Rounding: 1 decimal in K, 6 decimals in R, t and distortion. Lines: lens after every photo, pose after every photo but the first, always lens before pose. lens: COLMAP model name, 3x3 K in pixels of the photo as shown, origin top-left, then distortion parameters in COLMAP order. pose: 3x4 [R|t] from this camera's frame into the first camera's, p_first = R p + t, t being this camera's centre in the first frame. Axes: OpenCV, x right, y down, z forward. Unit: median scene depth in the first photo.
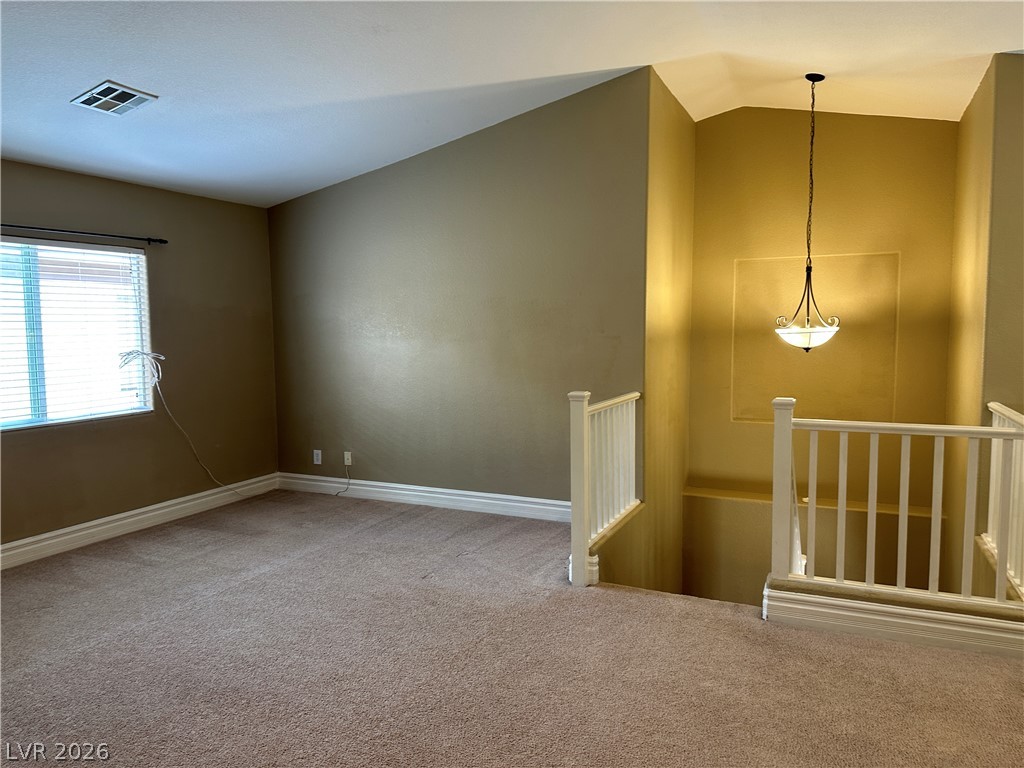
lens RADIAL K [[725.3, 0, 500.8], [0, 725.3, 384.6], [0, 0, 1]] dist [0.090803, -0.129596]
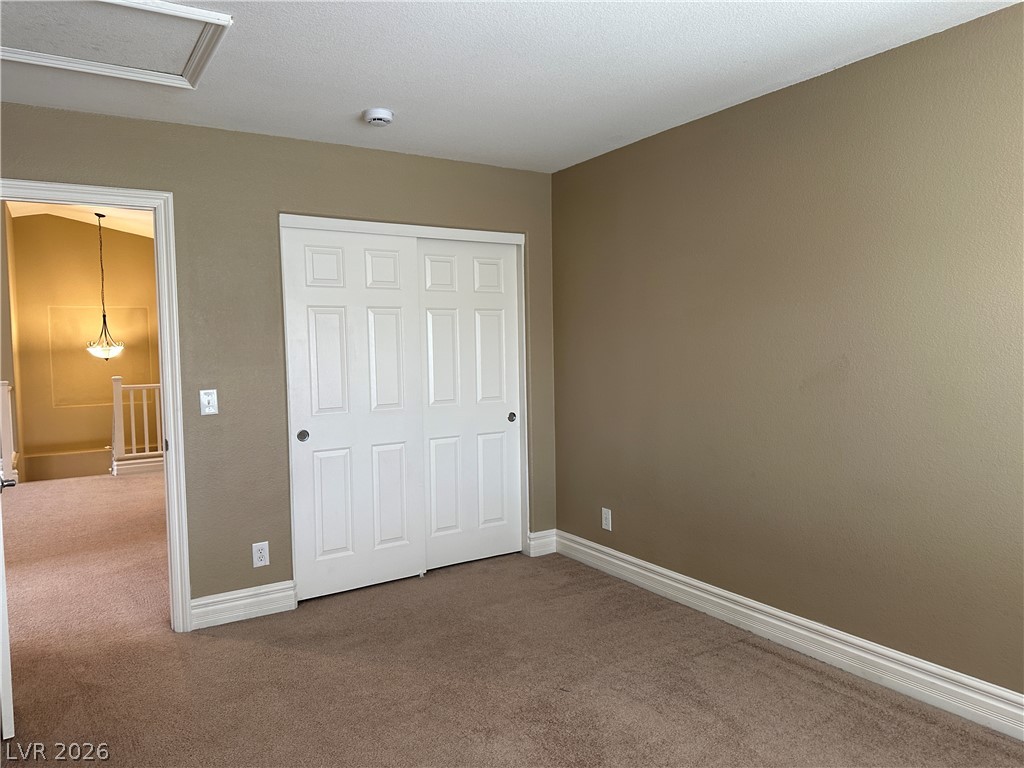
lens RADIAL K [[716.7, 0, 512.0], [0, 716.7, 384.0], [0, 0, 1]] dist [0.150620, -0.214588]
pose [[0.541159, -0.048134, 0.839541, -0.696600], [0.081353, 0.996674, 0.004703, 0.105106], [-0.836976, 0.065754, 0.543275, -1.015633]]
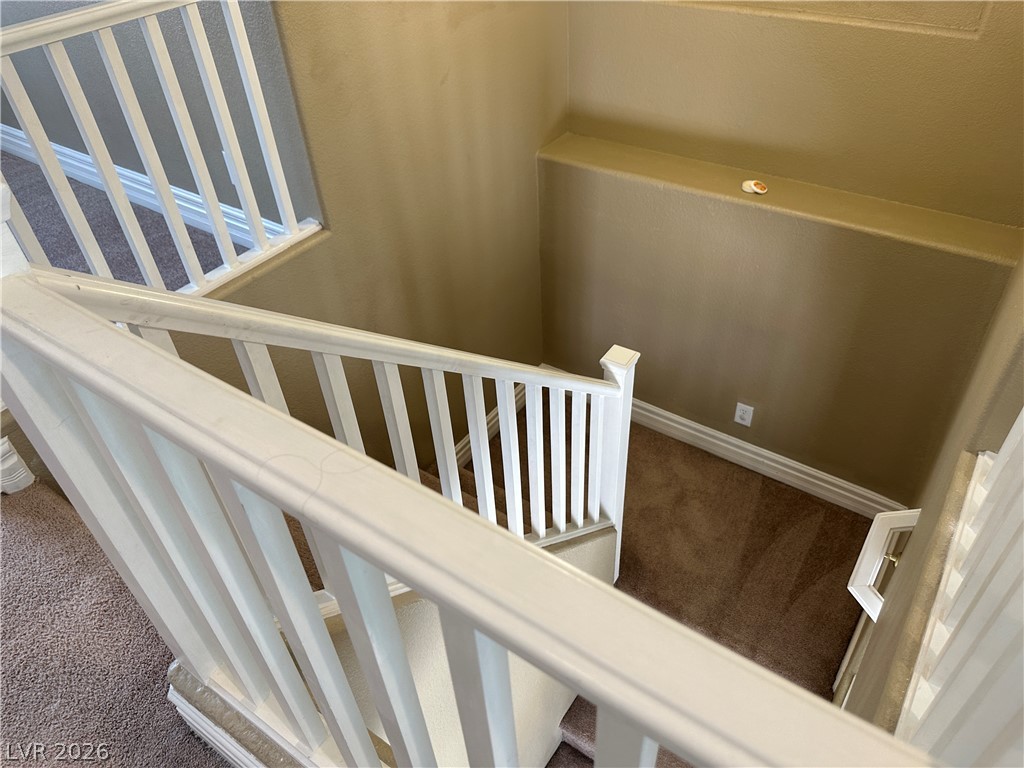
lens RADIAL K [[725.3, 0, 500.8], [0, 725.3, 384.6], [0, 0, 1]] dist [0.090803, -0.129596]
pose [[0.980675, 0.087134, -0.175171, 0.576429], [0.032435, 0.810552, 0.584768, -0.050500], [0.192938, -0.579148, 0.792062, 0.821130]]
